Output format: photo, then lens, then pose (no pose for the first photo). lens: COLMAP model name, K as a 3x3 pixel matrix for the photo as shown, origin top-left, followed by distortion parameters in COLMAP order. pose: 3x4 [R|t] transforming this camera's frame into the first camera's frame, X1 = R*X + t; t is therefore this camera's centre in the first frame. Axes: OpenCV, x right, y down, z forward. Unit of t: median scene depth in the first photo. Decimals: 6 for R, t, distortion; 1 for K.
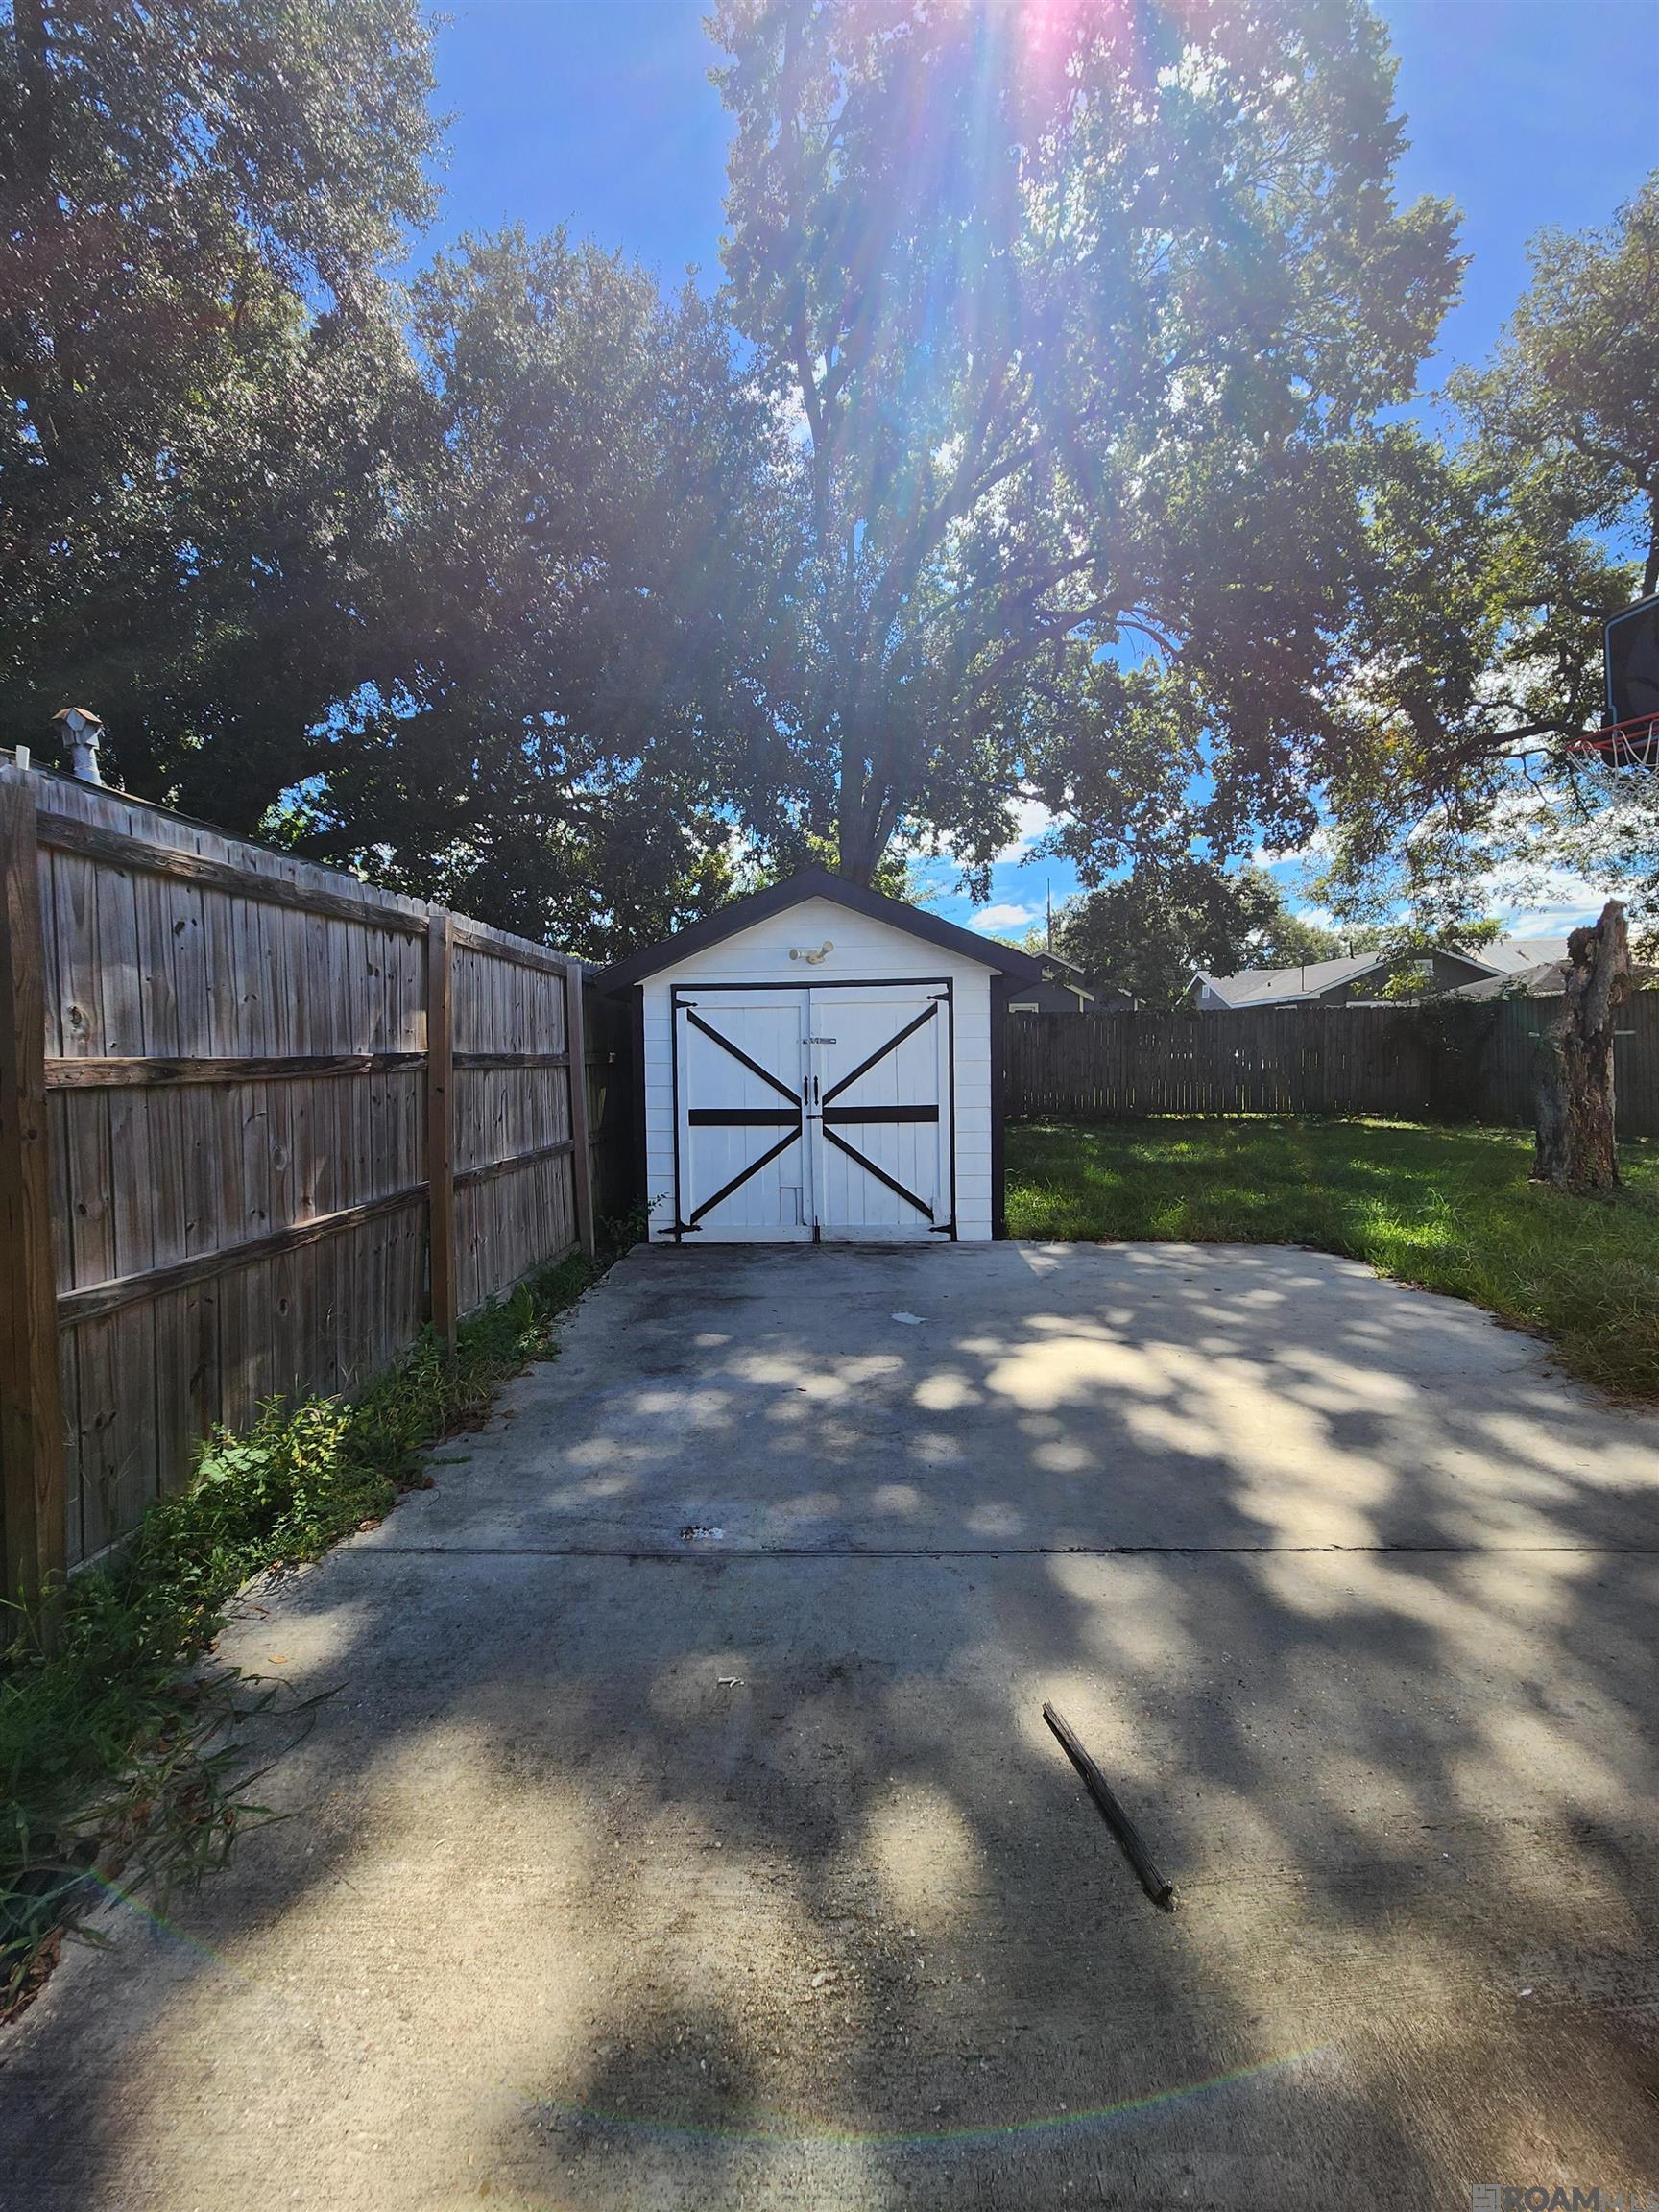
lens RADIAL K [[888.5, 0, 829.5], [0, 888.5, 1106.0], [0, 0, 1]] dist [0.000367, 0.000059]
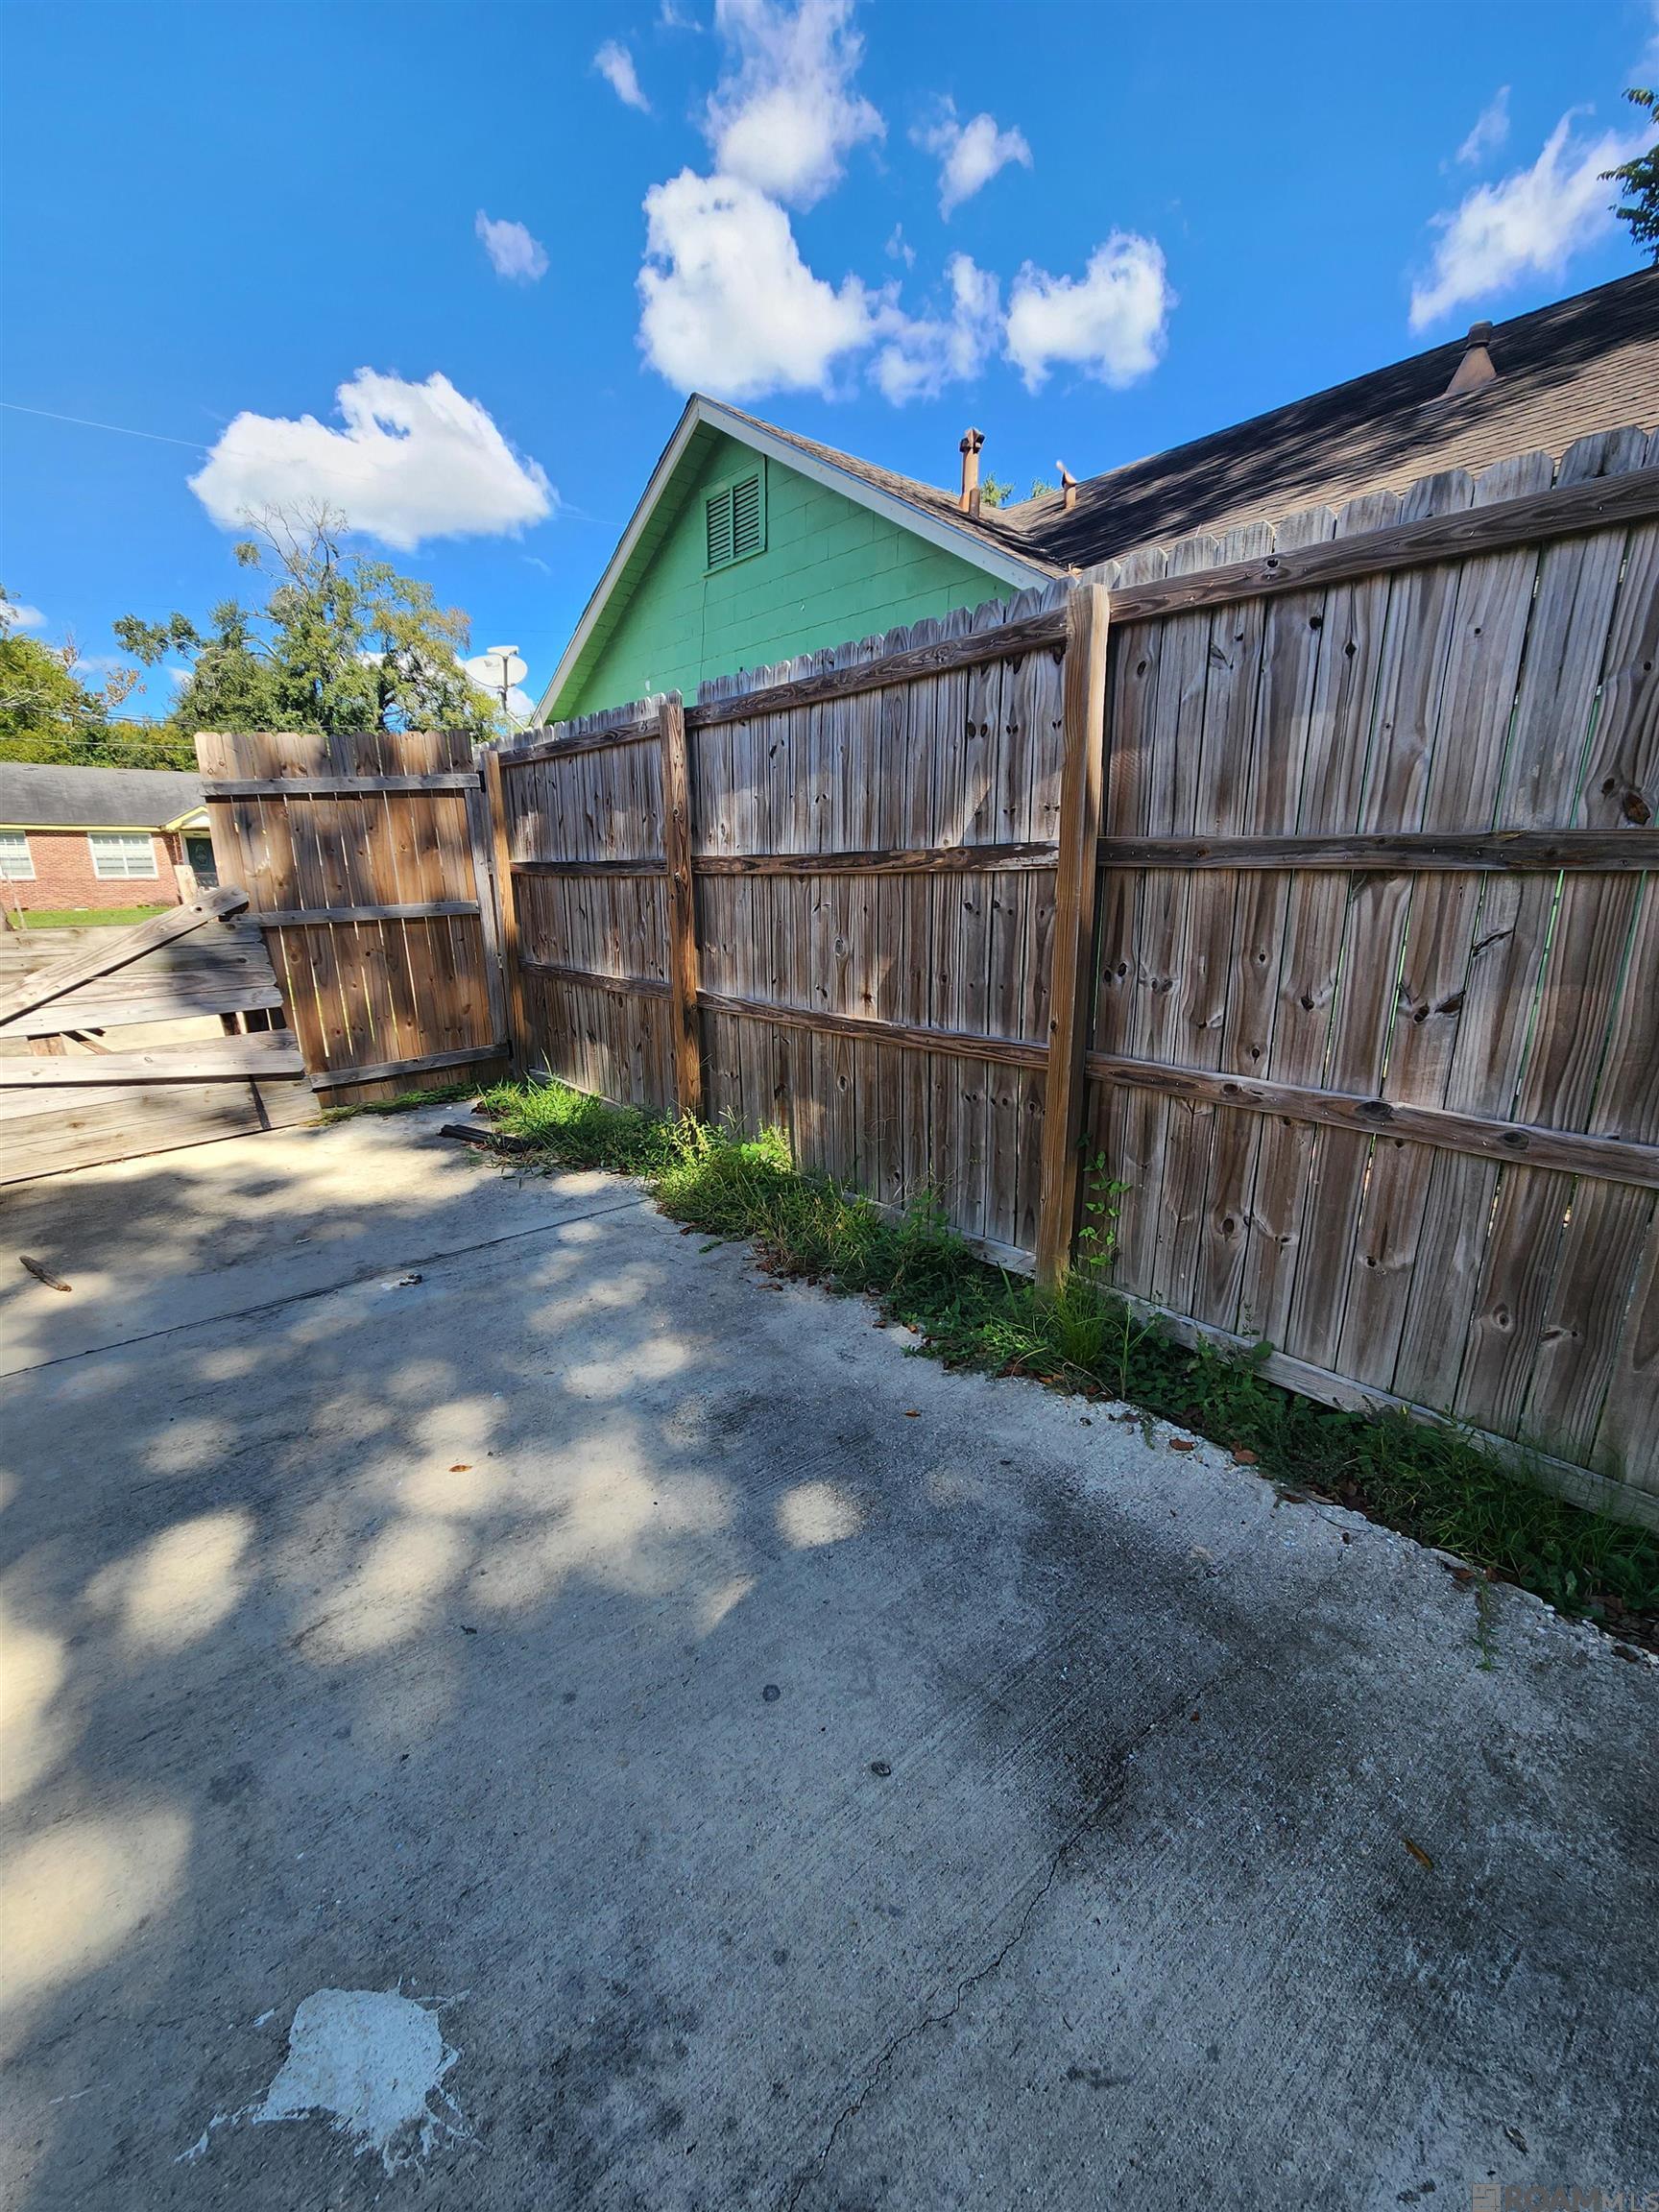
lens RADIAL K [[911.6, 0, 782.2], [0, 911.6, 1102.7], [0, 0, 1]] dist [0.000497, 0.000105]
pose [[-0.740946, 0.187924, -0.644735, 0.191153], [-0.020956, 0.953112, 0.301892, -0.098858], [0.671238, 0.237196, -0.702266, 1.821147]]
